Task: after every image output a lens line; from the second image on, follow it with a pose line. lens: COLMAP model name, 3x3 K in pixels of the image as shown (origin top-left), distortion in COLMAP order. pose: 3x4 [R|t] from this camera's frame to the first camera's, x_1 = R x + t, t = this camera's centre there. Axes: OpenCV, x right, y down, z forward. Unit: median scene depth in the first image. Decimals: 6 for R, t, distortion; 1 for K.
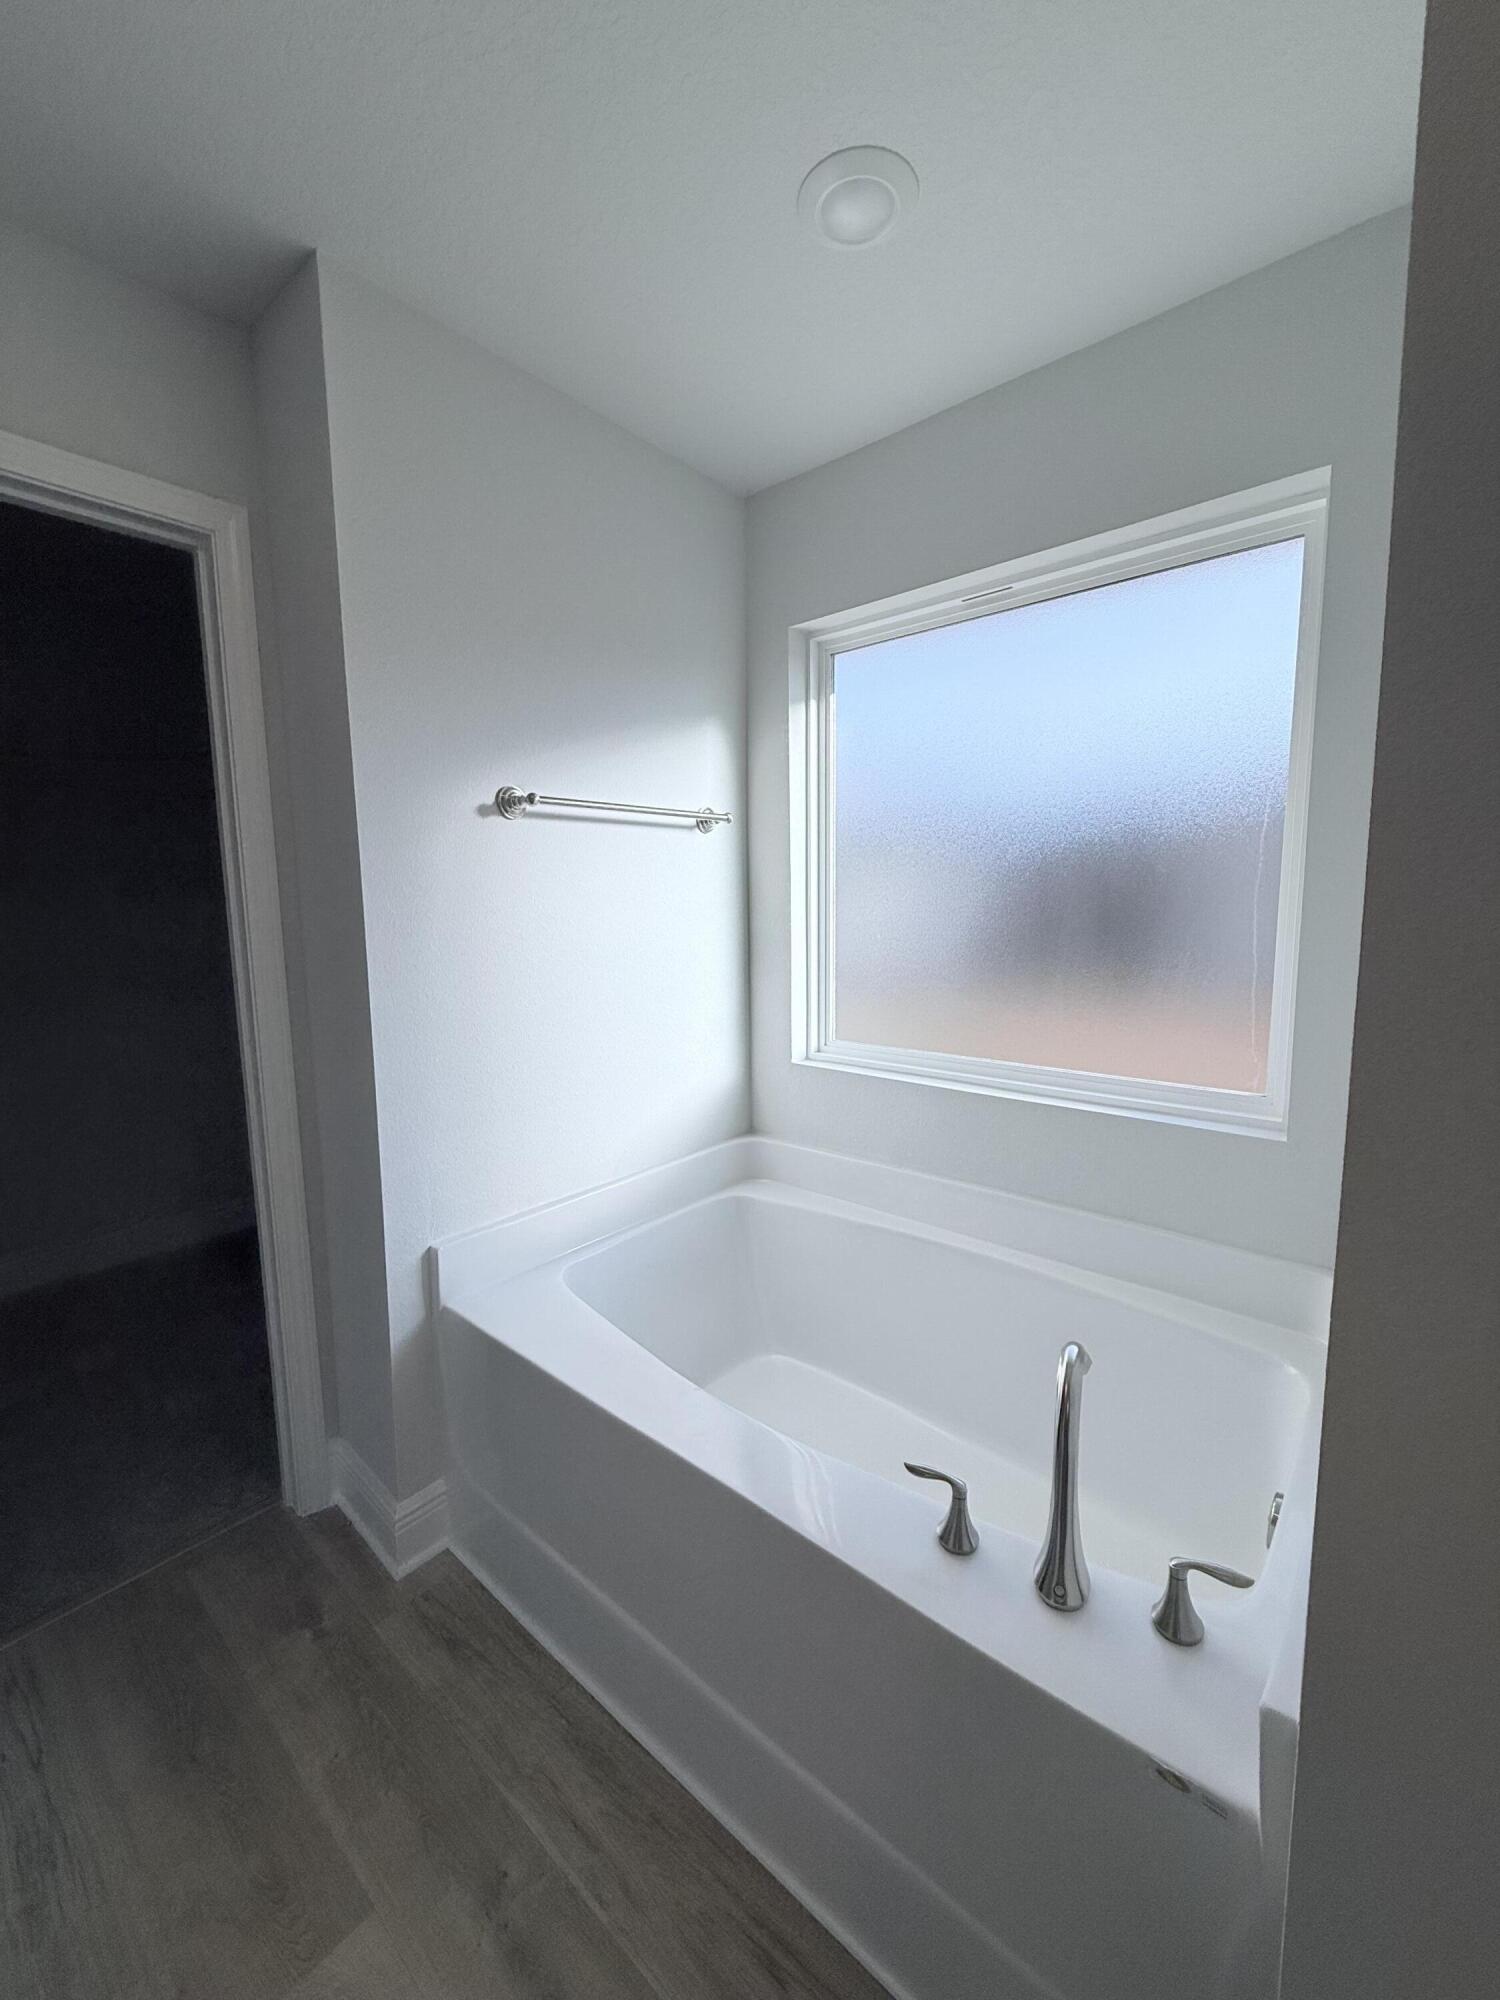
lens RADIAL K [[793.1, 0, 761.0], [0, 793.1, 1041.6], [0, 0, 1]] dist [0.001358, 0.000288]
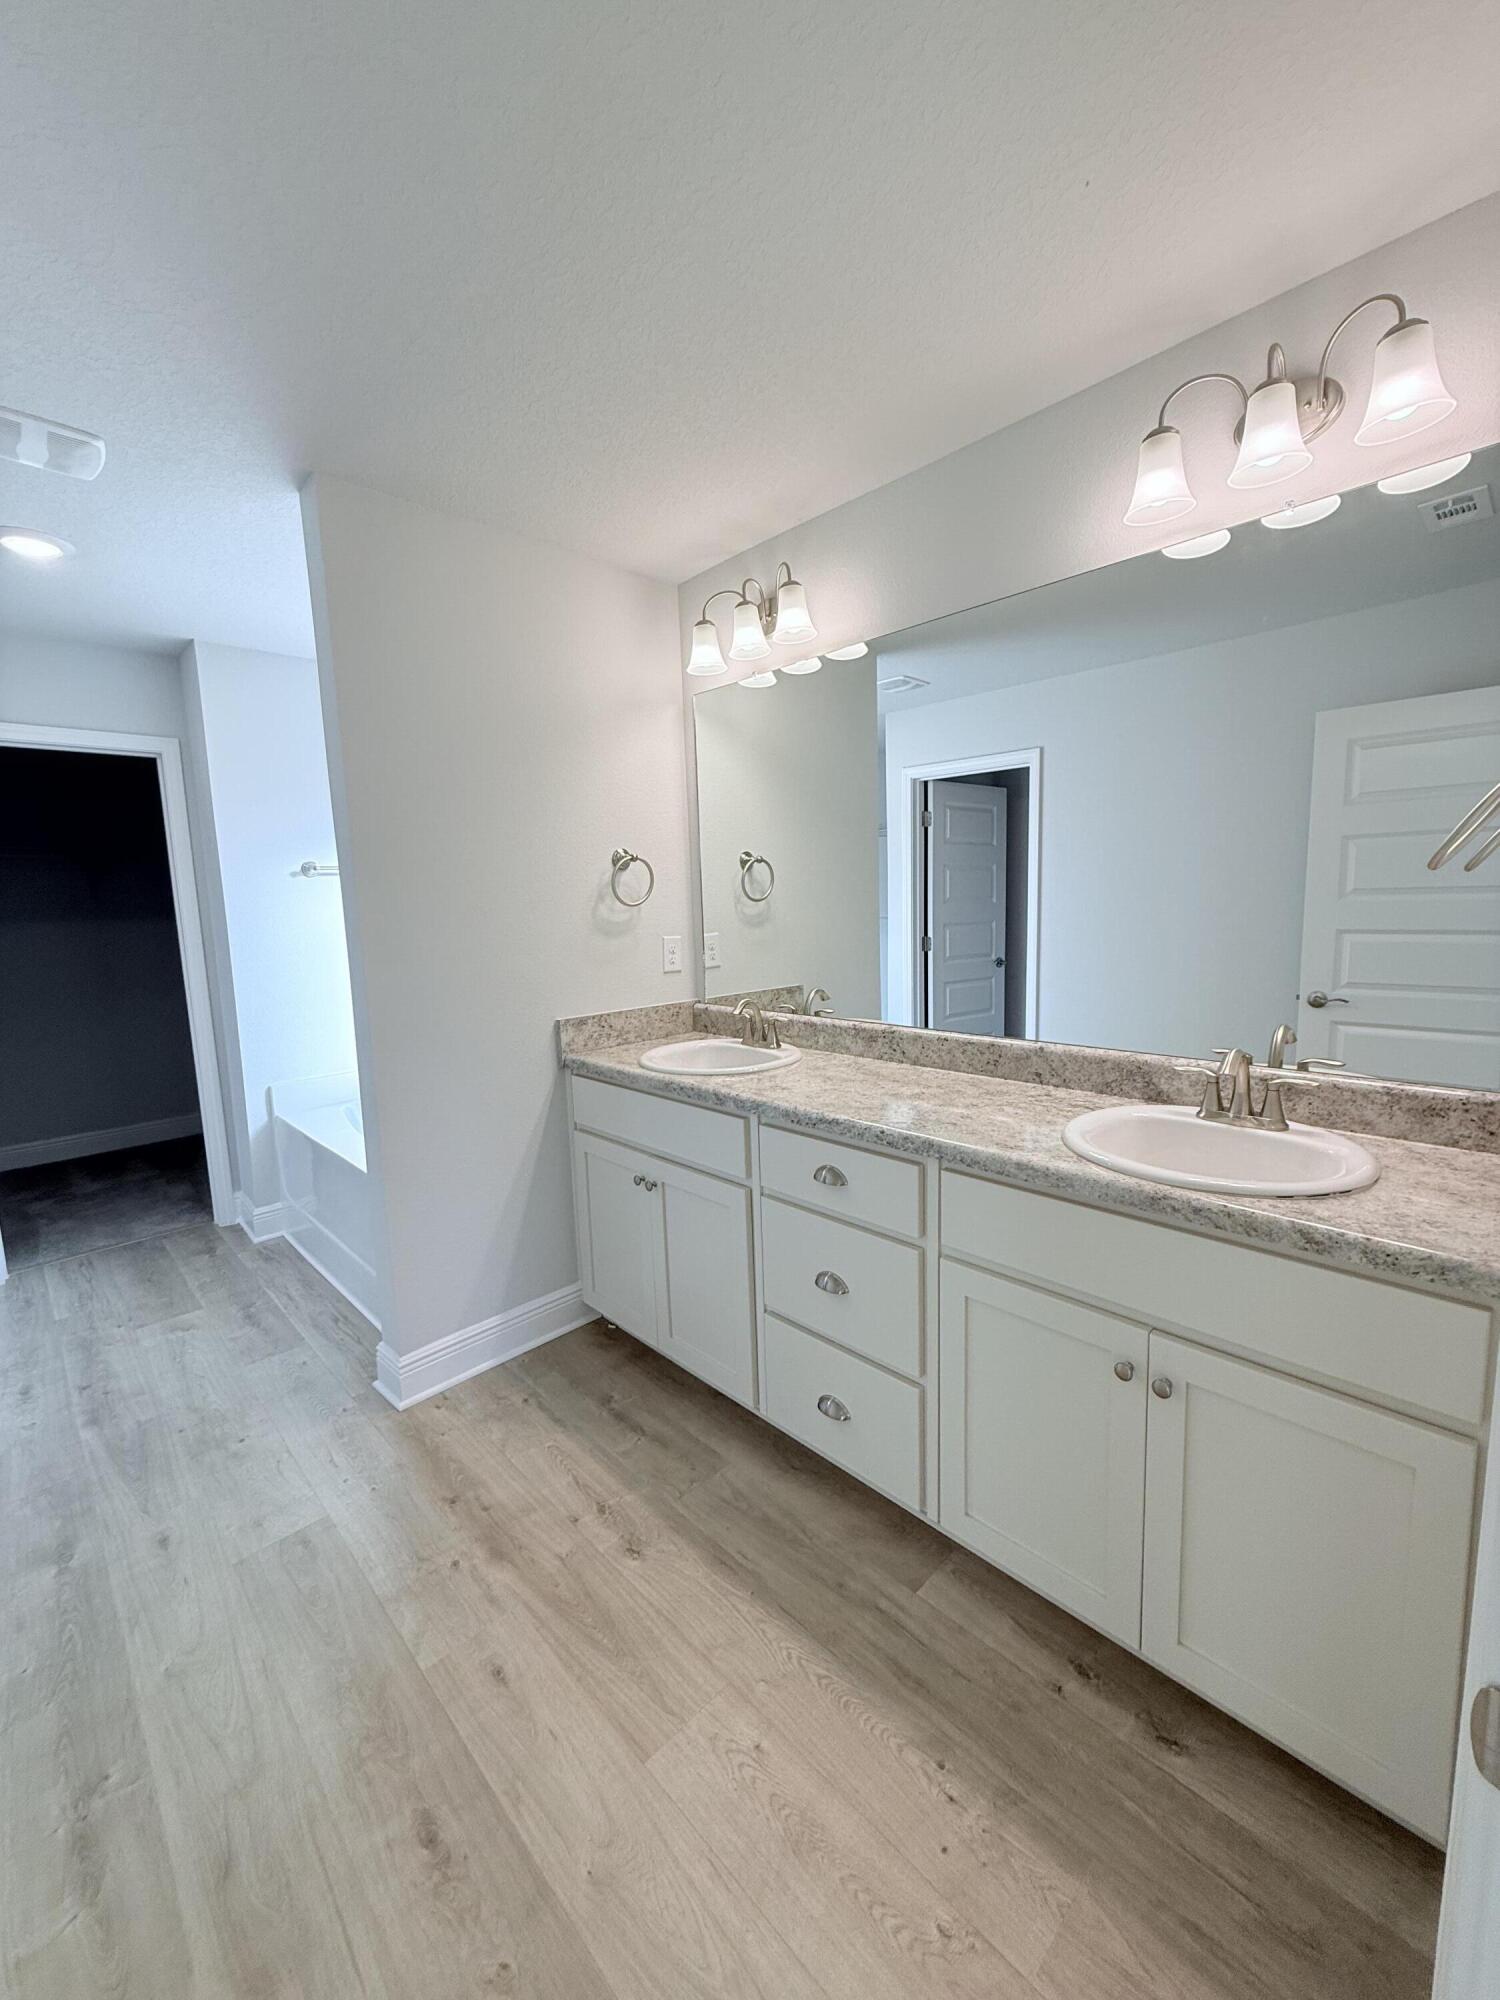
lens RADIAL K [[793.1, 0, 756.8], [0, 793.1, 1016.4], [0, 0, 1]] dist [0.001358, 0.000288]
pose [[0.995357, -0.025935, -0.092696, 1.076228], [0.025780, 0.999664, -0.002869, 0.114267], [0.092739, 0.000466, 0.995690, -0.971938]]
